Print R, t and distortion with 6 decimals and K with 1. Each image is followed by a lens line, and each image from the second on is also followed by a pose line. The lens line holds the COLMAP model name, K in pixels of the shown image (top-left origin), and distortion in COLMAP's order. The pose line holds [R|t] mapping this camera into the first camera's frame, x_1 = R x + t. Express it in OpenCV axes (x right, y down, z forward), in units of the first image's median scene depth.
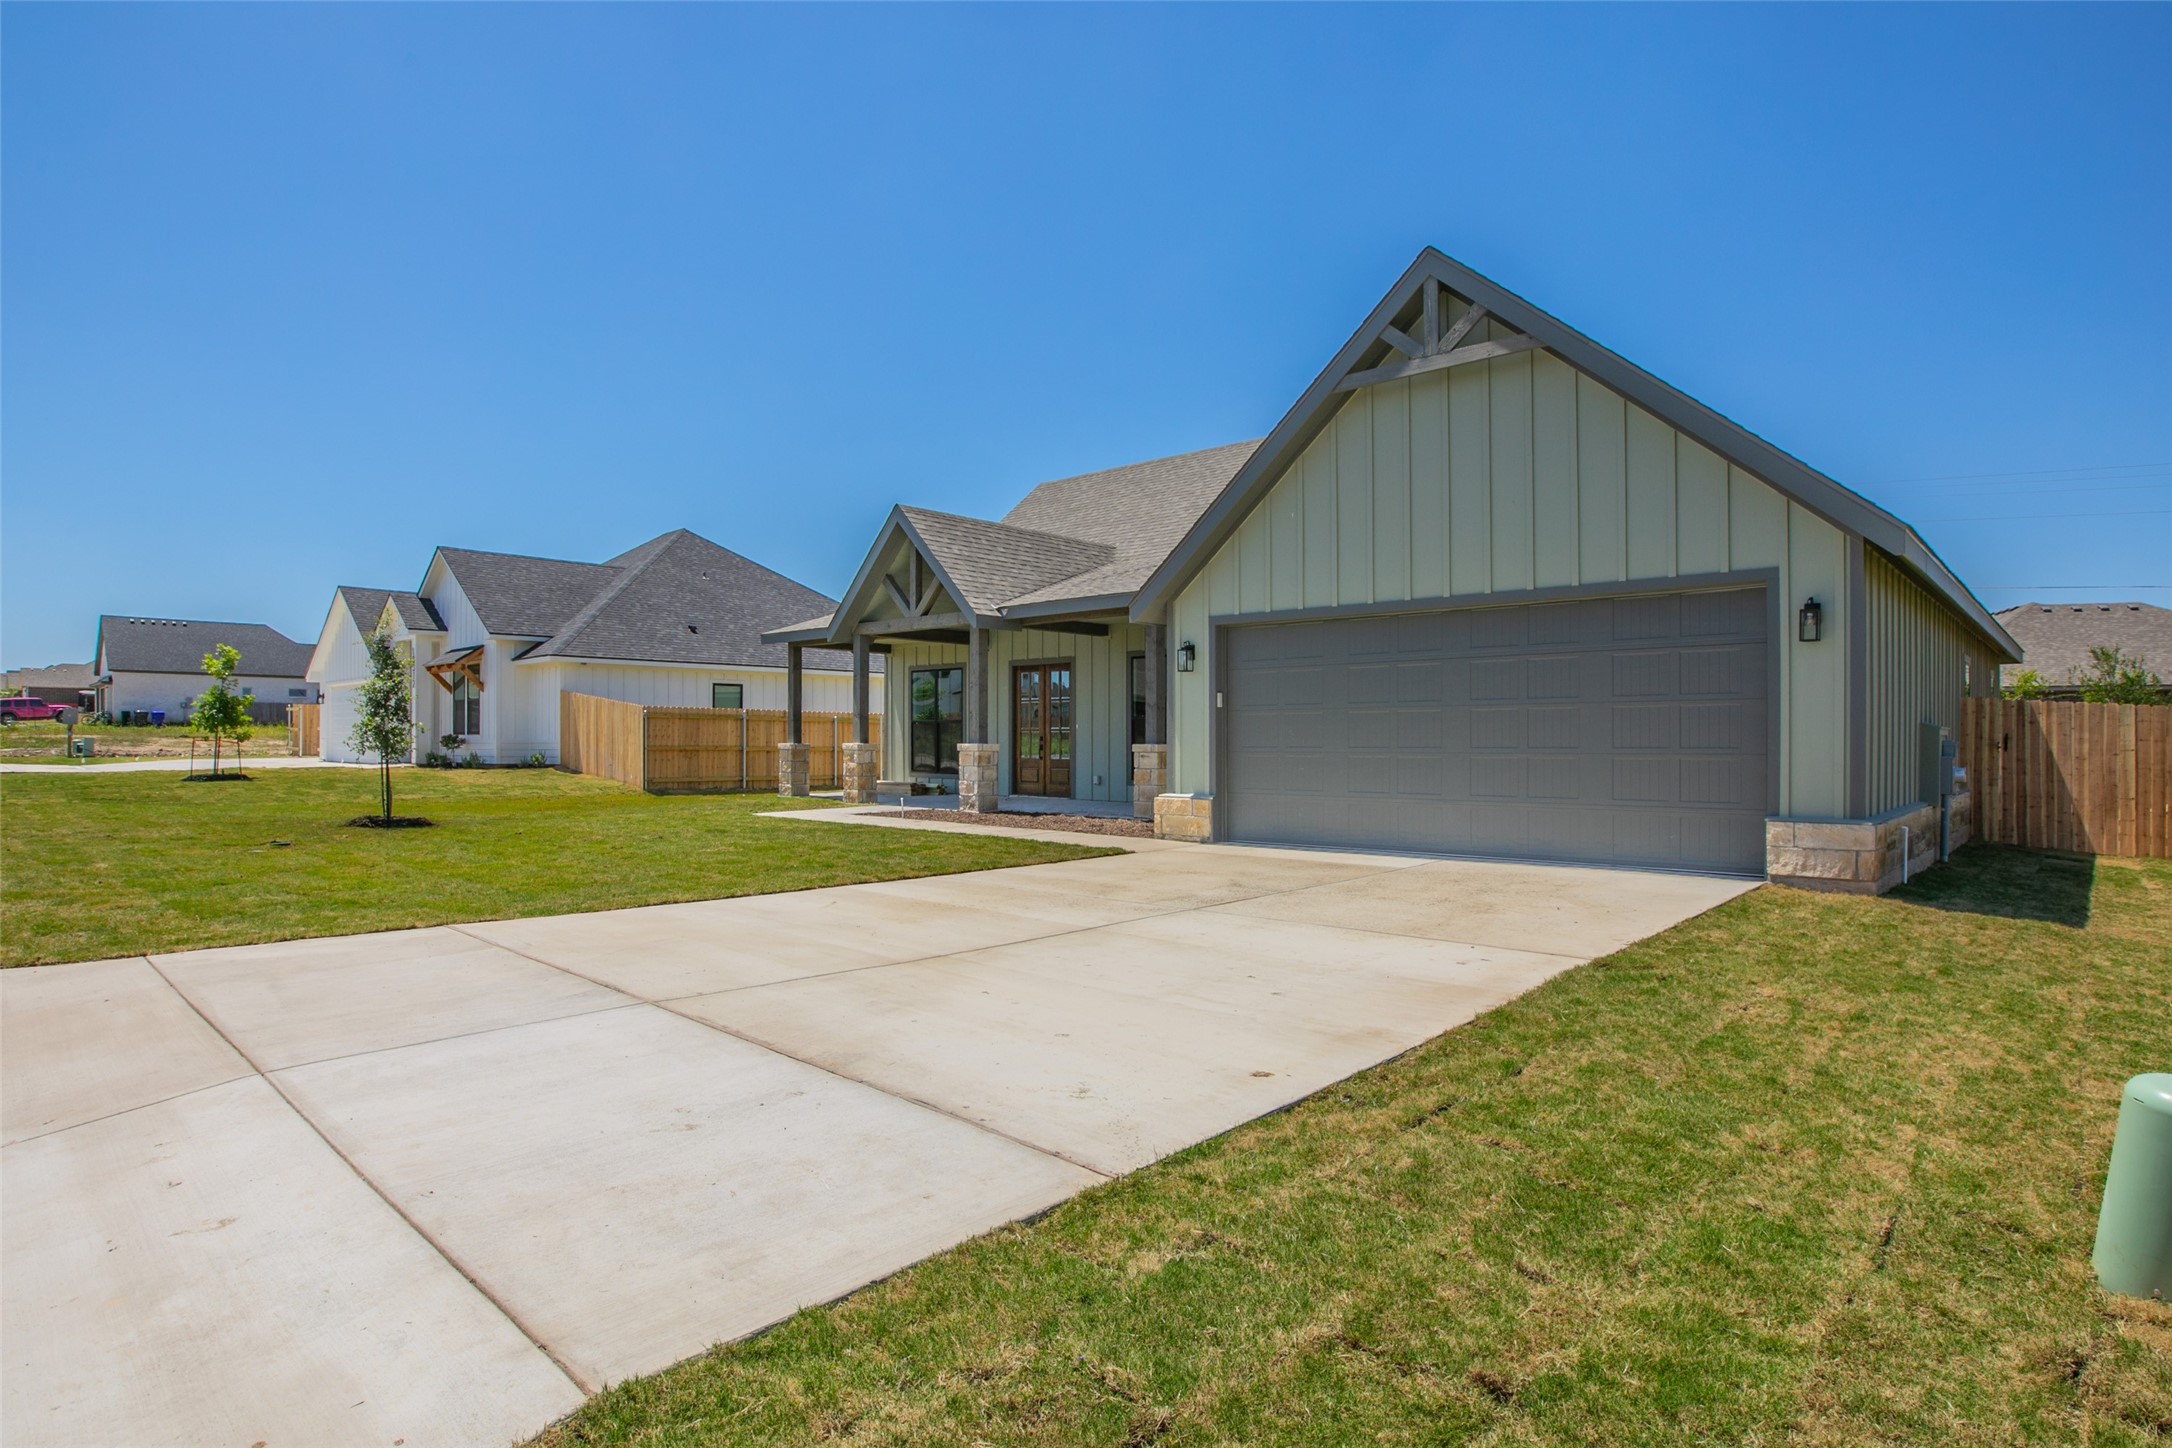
lens RADIAL K [[1120.5, 0, 1086.0], [0, 1120.5, 724.0], [0, 0, 1]] dist [0.000122, -0.000010]
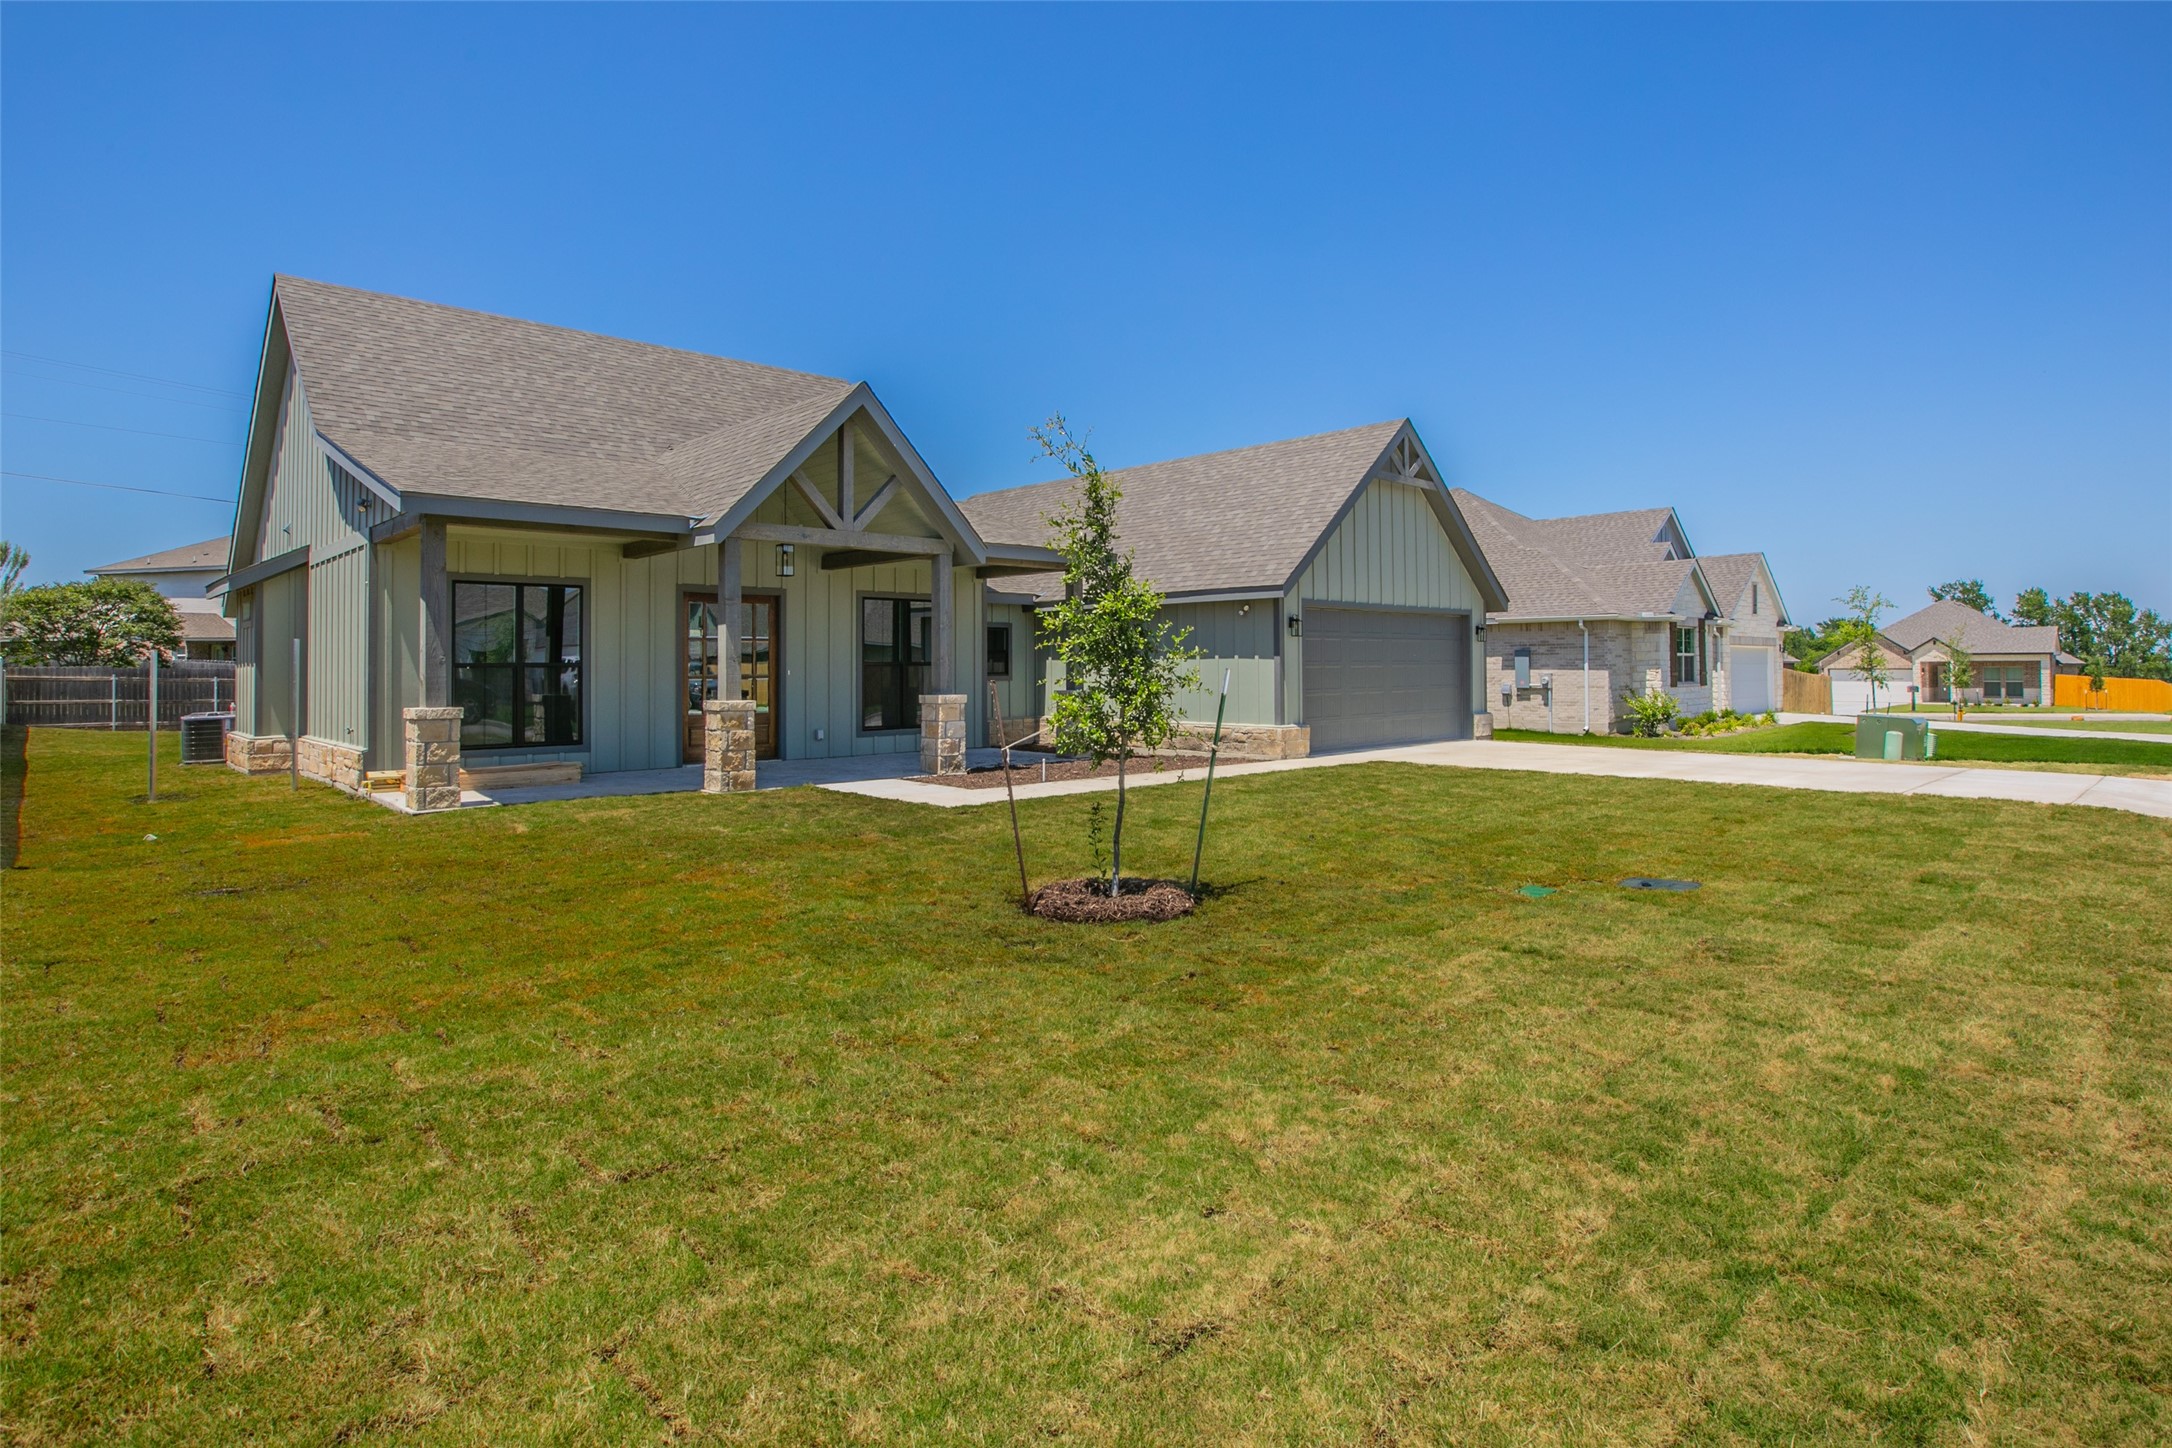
lens RADIAL K [[1120.5, 0, 1086.0], [0, 1120.5, 724.0], [0, 0, 1]] dist [0.000122, -0.000010]
pose [[0.074832, -0.041436, 0.996335, -0.963959], [0.000873, 0.999139, 0.041487, 0.003205], [-0.997196, -0.002235, 0.074804, 0.830542]]
